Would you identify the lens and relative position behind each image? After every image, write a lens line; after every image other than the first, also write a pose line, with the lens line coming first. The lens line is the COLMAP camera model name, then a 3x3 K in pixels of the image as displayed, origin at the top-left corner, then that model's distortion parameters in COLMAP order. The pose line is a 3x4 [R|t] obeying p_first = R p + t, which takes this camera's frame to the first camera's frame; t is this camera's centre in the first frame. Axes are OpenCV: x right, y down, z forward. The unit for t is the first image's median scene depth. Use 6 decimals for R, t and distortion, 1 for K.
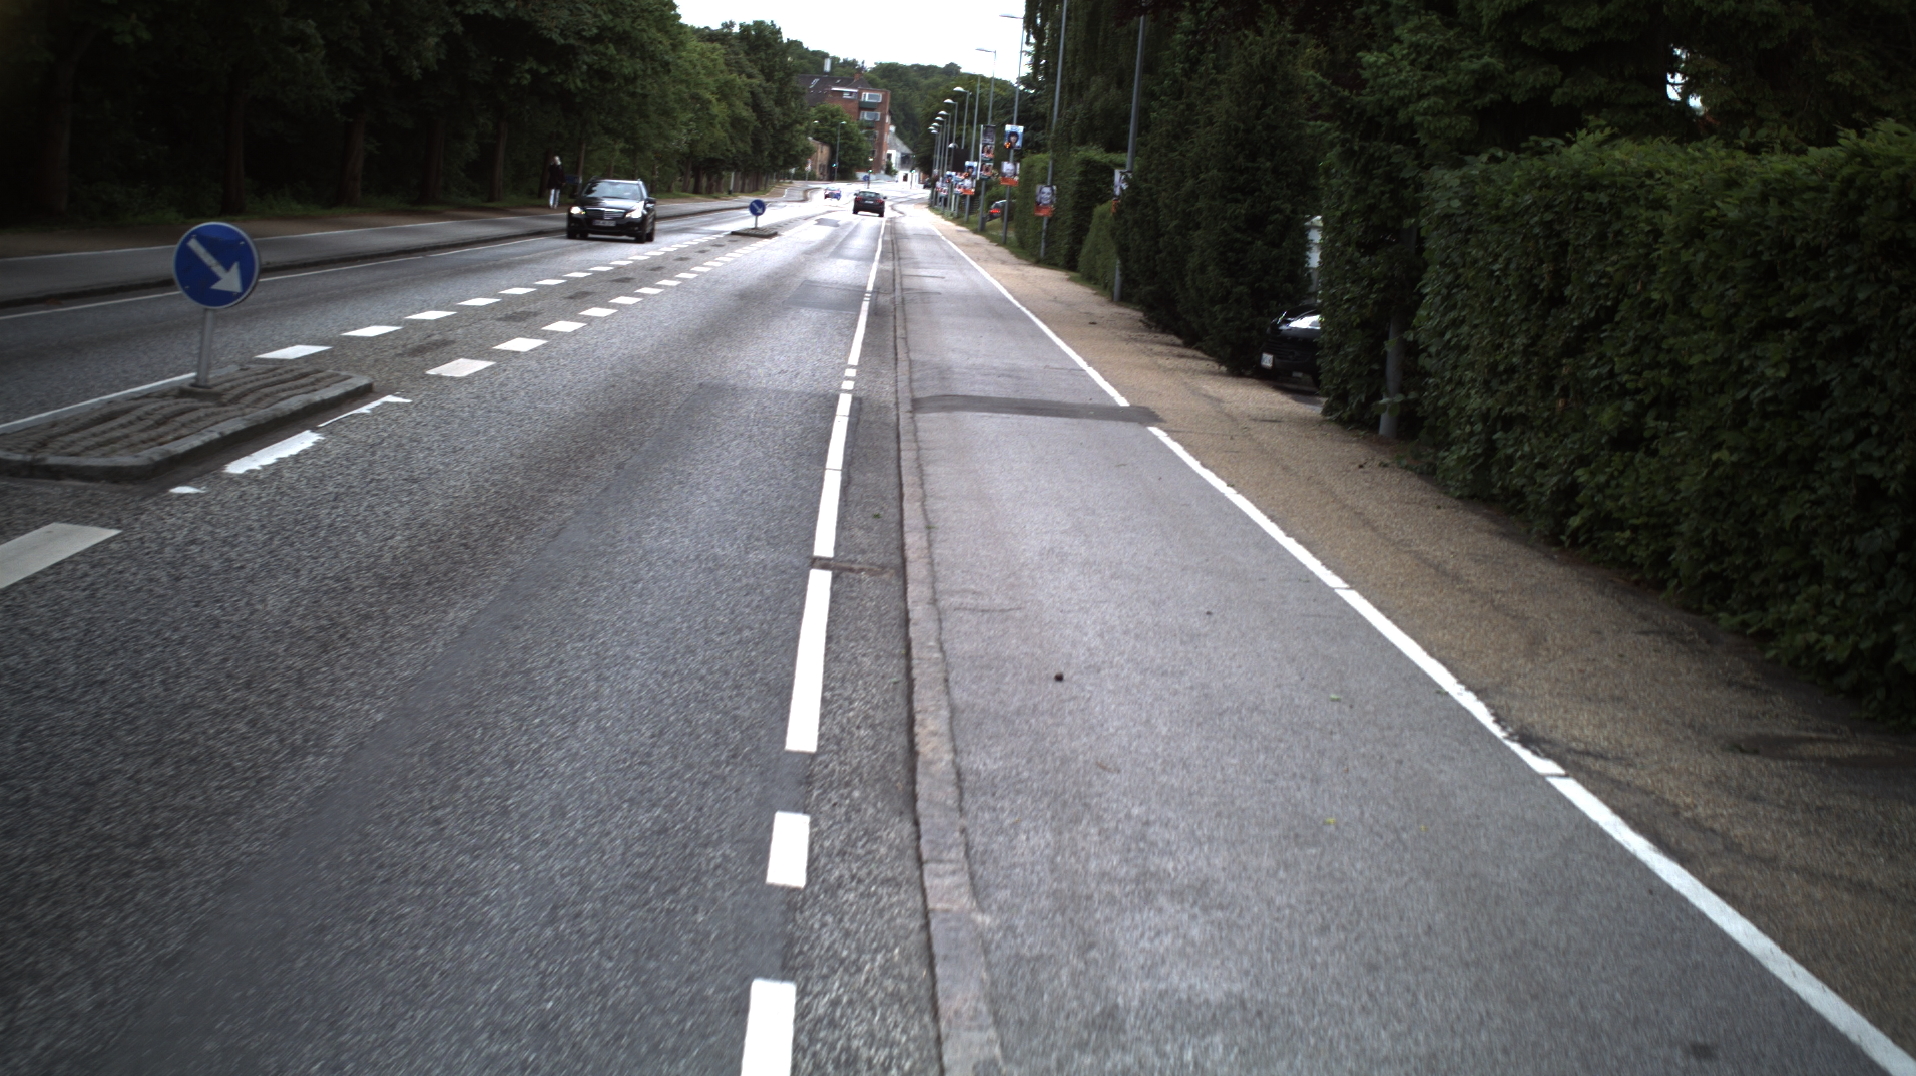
lens RADIAL K [[3380.2, 0, 958.0], [0, 3380.2, 538.0], [0, 0, 1]] dist [-0.265305, 0.171030]
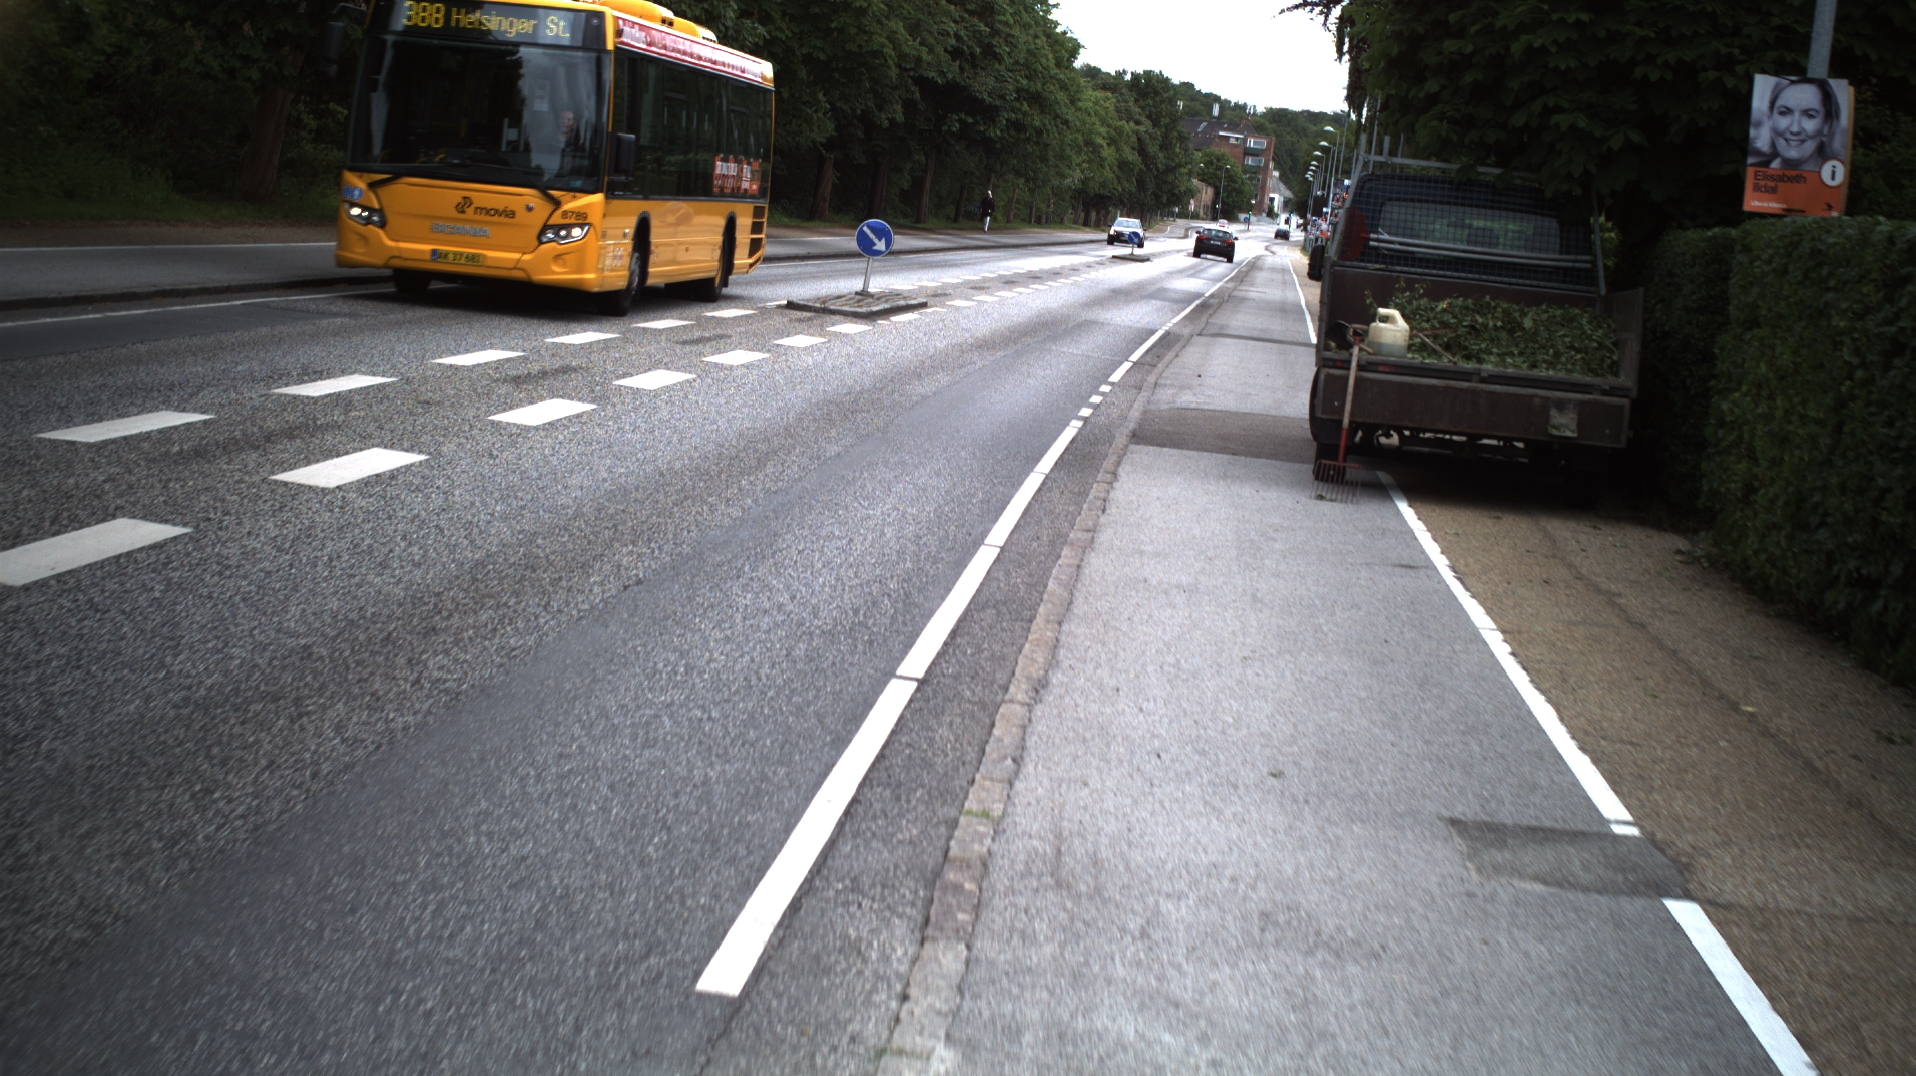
lens RADIAL K [[3380.2, 0, 958.0], [0, 3380.2, 538.0], [0, 0, 1]] dist [-0.265305, 0.171030]
pose [[0.992702, 0.048926, -0.110222, 0.027191], [-0.050147, 0.998707, -0.008323, 0.038707], [0.109673, 0.013790, 0.993872, -0.357117]]
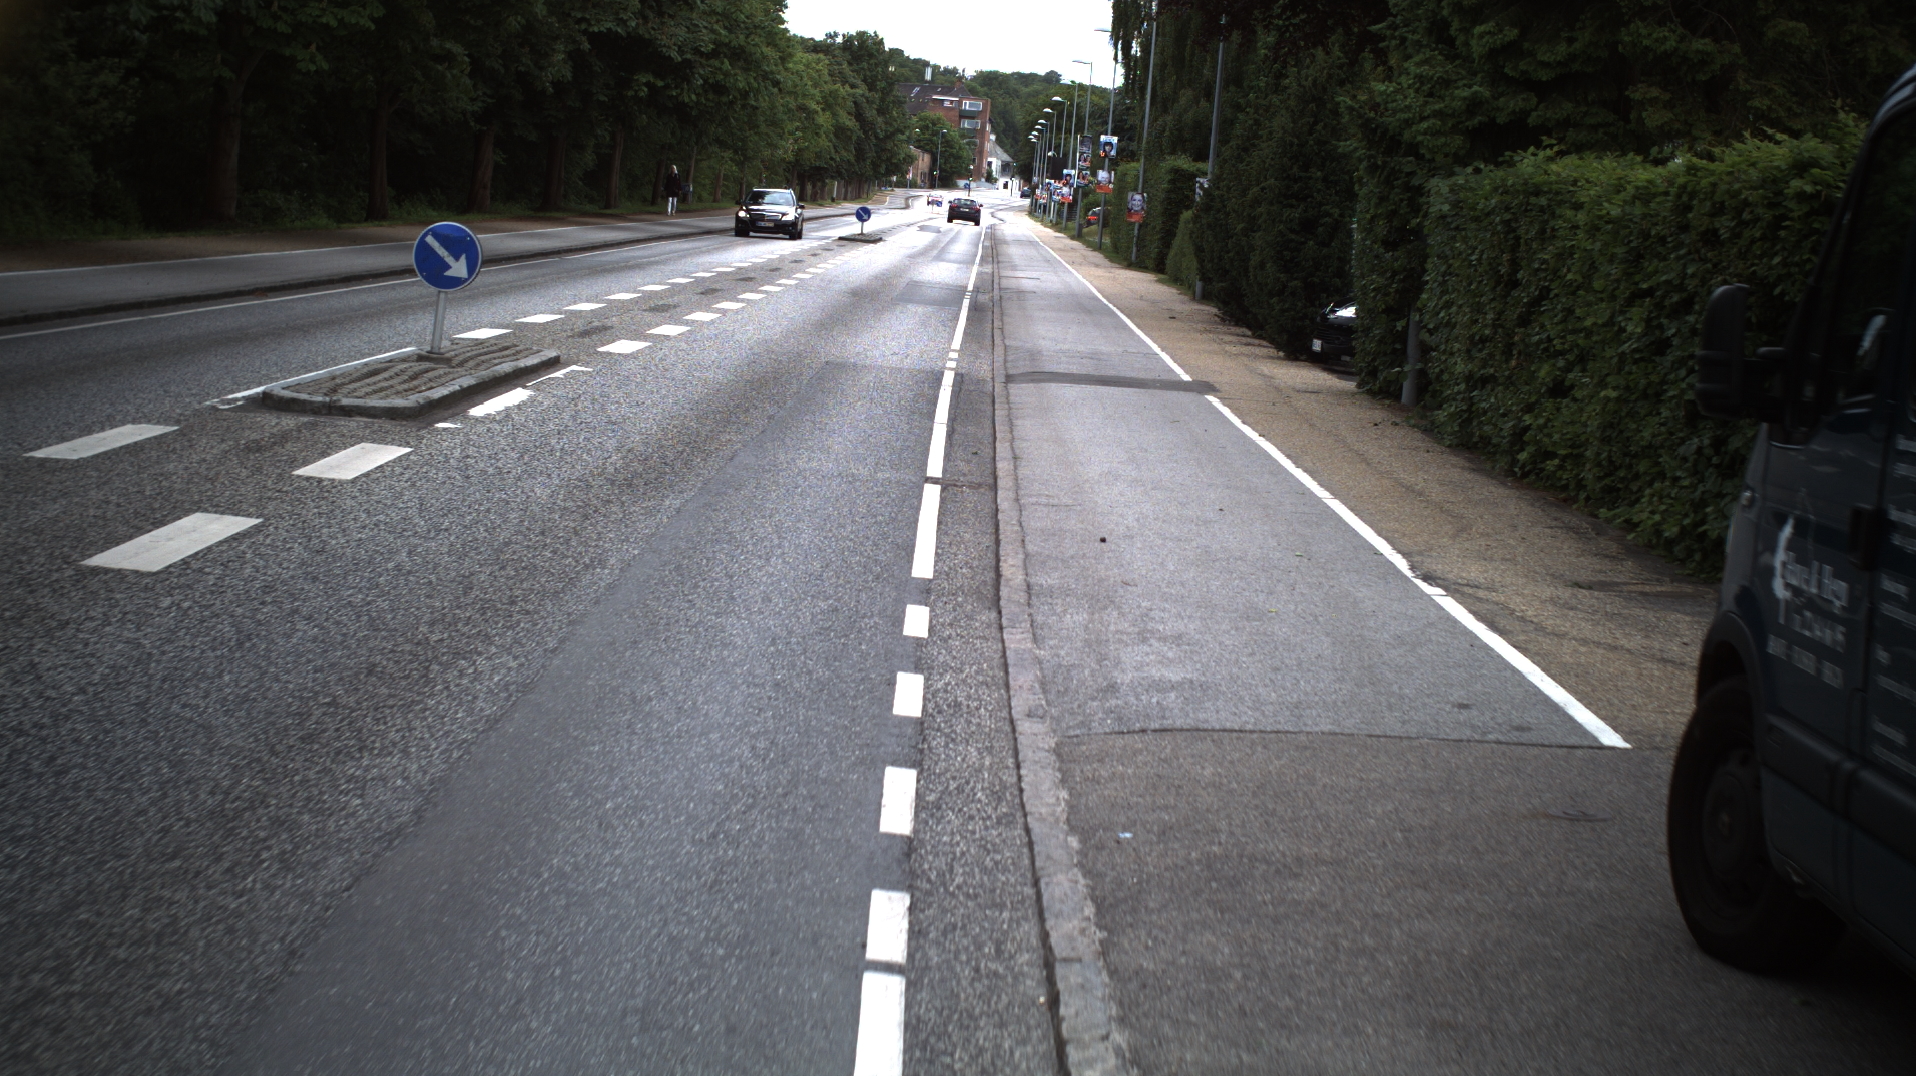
lens RADIAL K [[3380.2, 0, 958.0], [0, 3380.2, 538.0], [0, 0, 1]] dist [-0.265305, 0.171030]
pose [[0.999556, 0.000707, -0.029790, 0.001962], [-0.000773, 0.999997, -0.002215, 0.007532], [0.029788, 0.002237, 0.999554, -0.071770]]
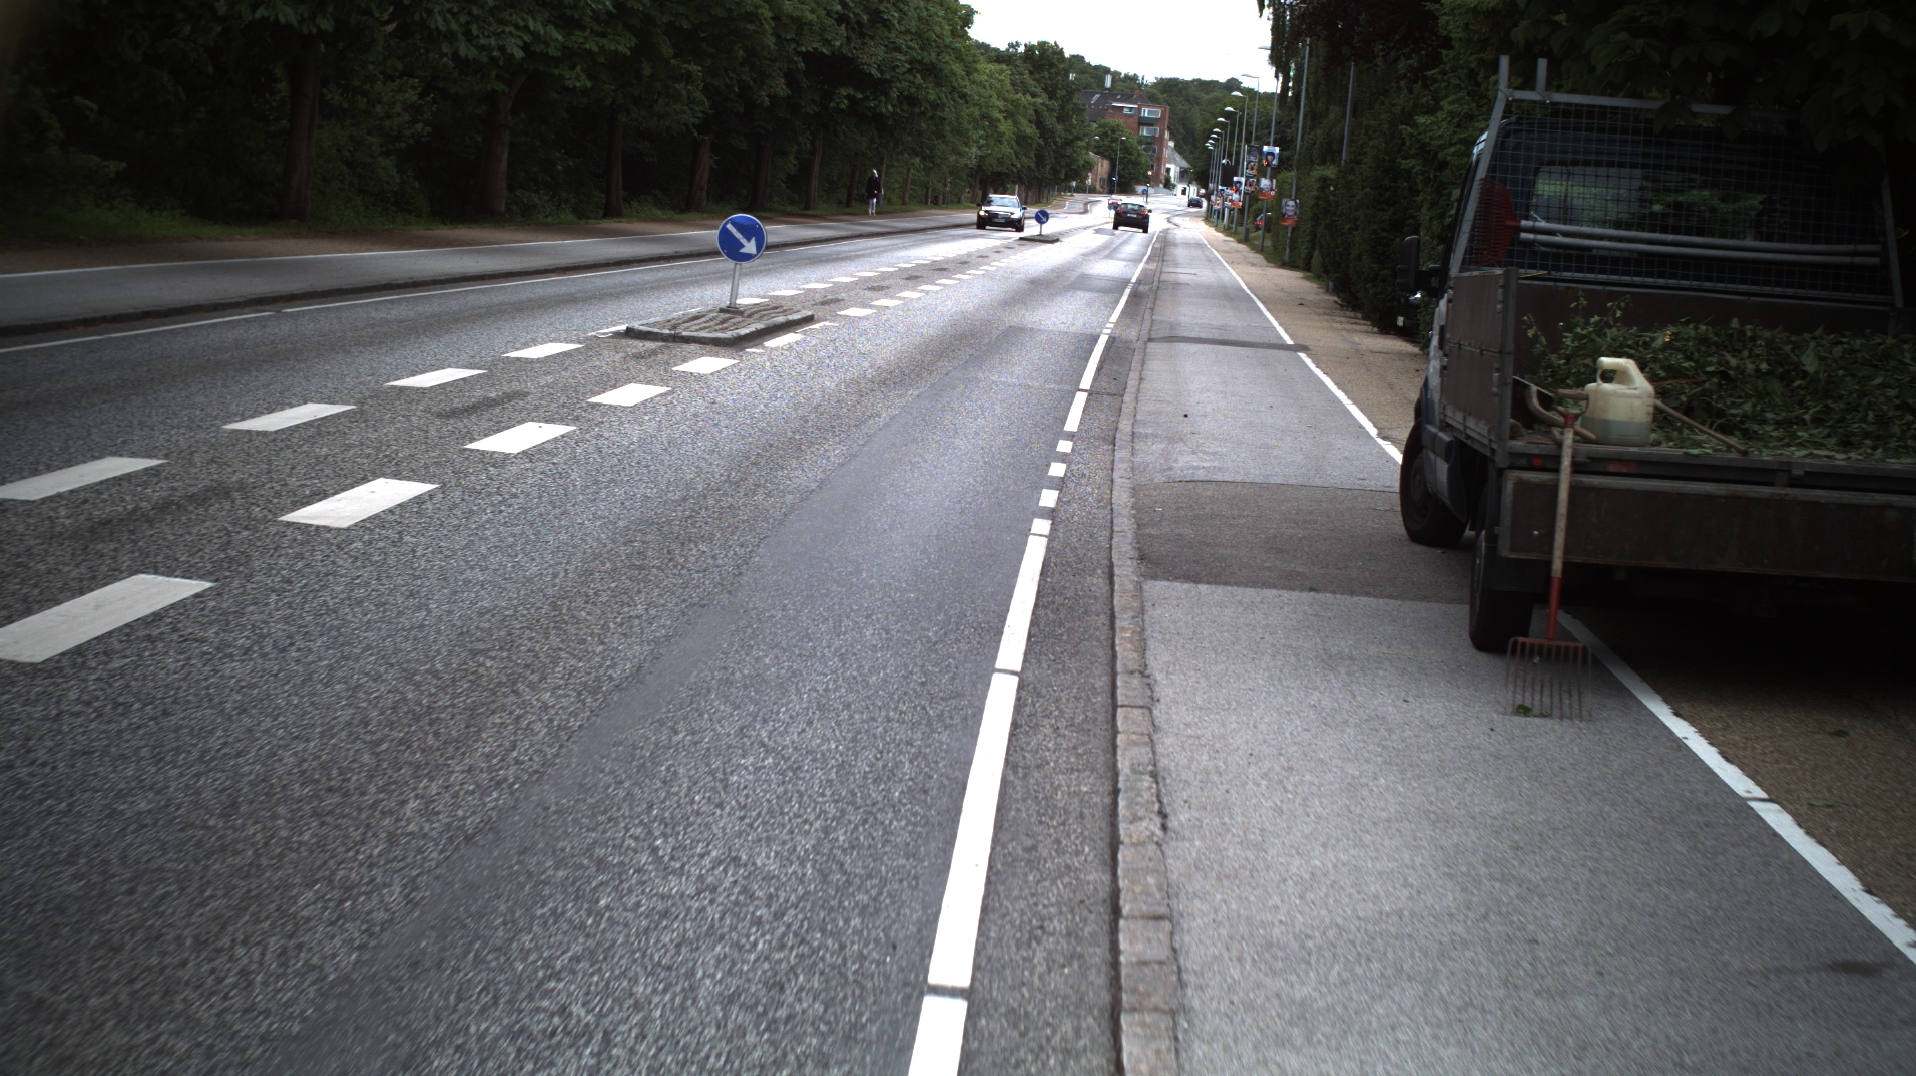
lens RADIAL K [[3380.2, 0, 958.0], [0, 3380.2, 538.0], [0, 0, 1]] dist [-0.265305, 0.171030]
pose [[0.996554, 0.011560, -0.082138, 0.011089], [-0.011874, 0.999924, -0.003343, 0.022753], [0.082093, 0.004307, 0.996615, -0.214924]]
